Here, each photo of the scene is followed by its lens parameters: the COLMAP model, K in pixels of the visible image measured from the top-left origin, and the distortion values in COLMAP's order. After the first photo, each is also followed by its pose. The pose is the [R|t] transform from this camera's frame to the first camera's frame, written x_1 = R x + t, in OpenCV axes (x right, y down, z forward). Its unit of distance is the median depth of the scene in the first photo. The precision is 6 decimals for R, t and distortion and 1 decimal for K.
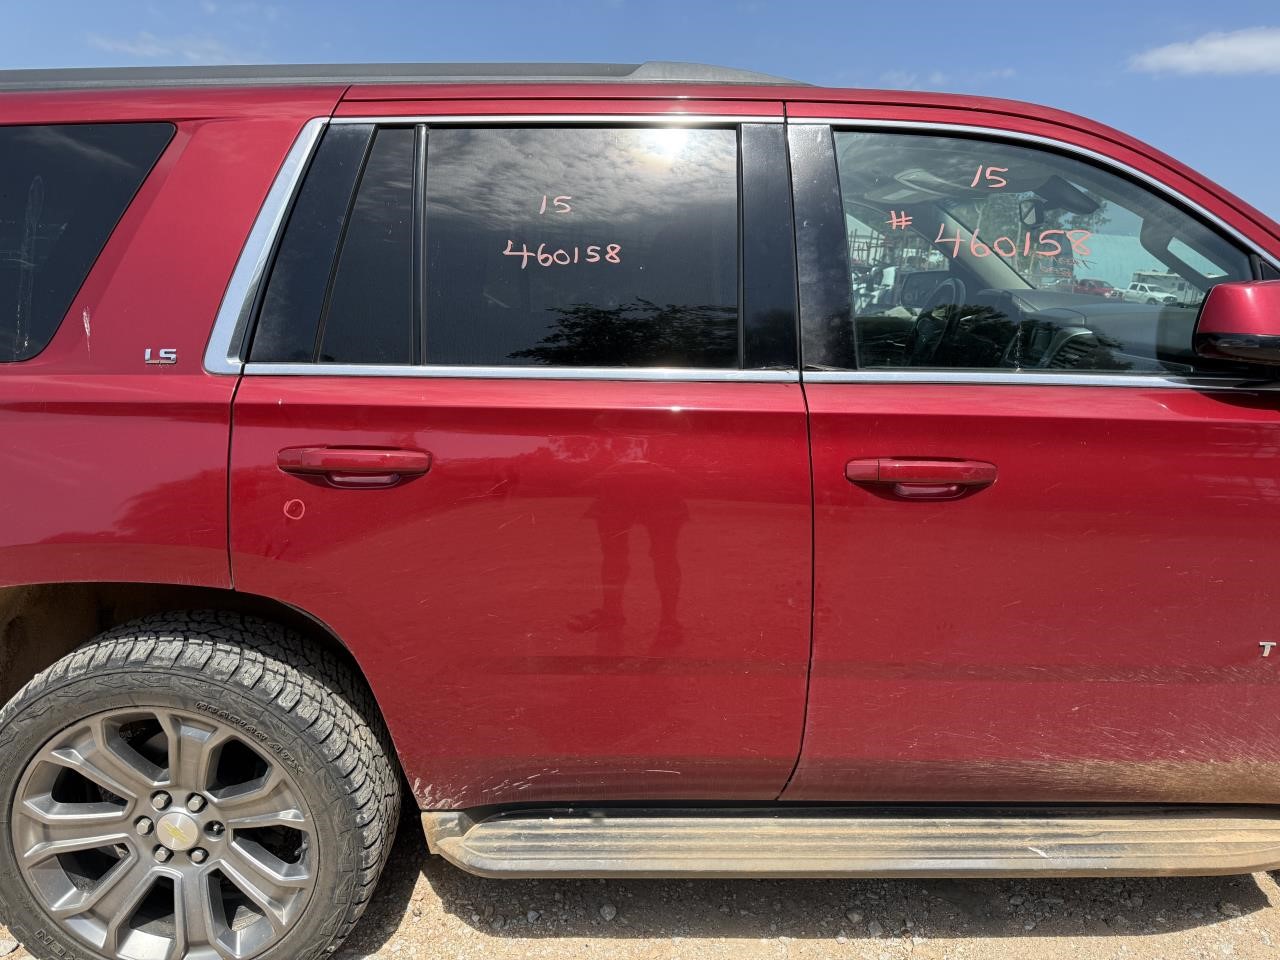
lens RADIAL K [[893.9, 0, 636.1], [0, 893.9, 482.1], [0, 0, 1]] dist [0.057168, -0.065330]
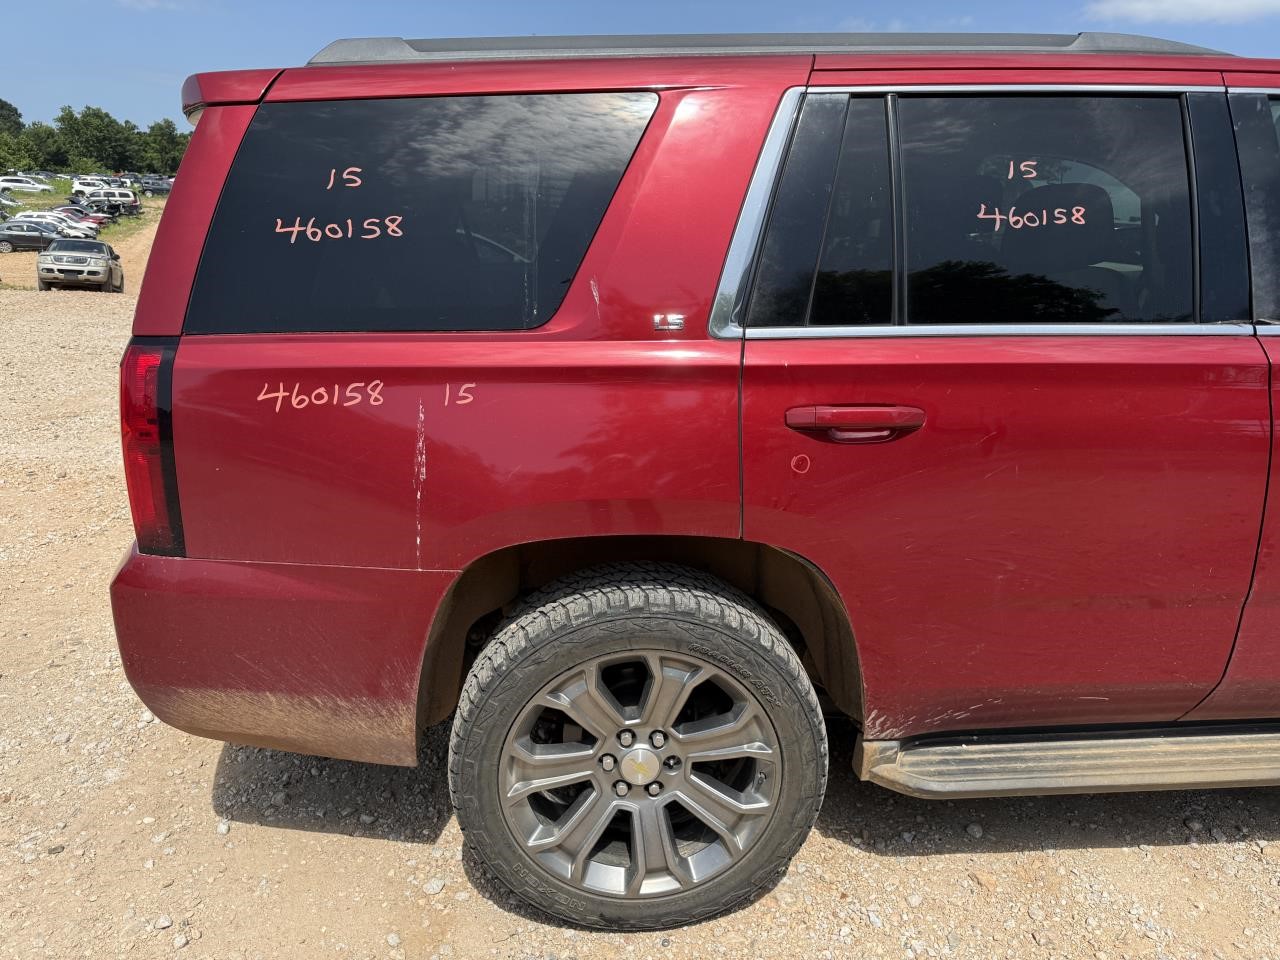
lens RADIAL K [[900.1, 0, 638.8], [0, 900.1, 475.8], [0, 0, 1]] dist [0.036518, -0.034449]
pose [[0.998019, -0.020609, 0.059447, -0.571882], [0.018071, 0.998915, 0.042923, -0.002677], [-0.060267, -0.041763, 0.997308, -0.048823]]
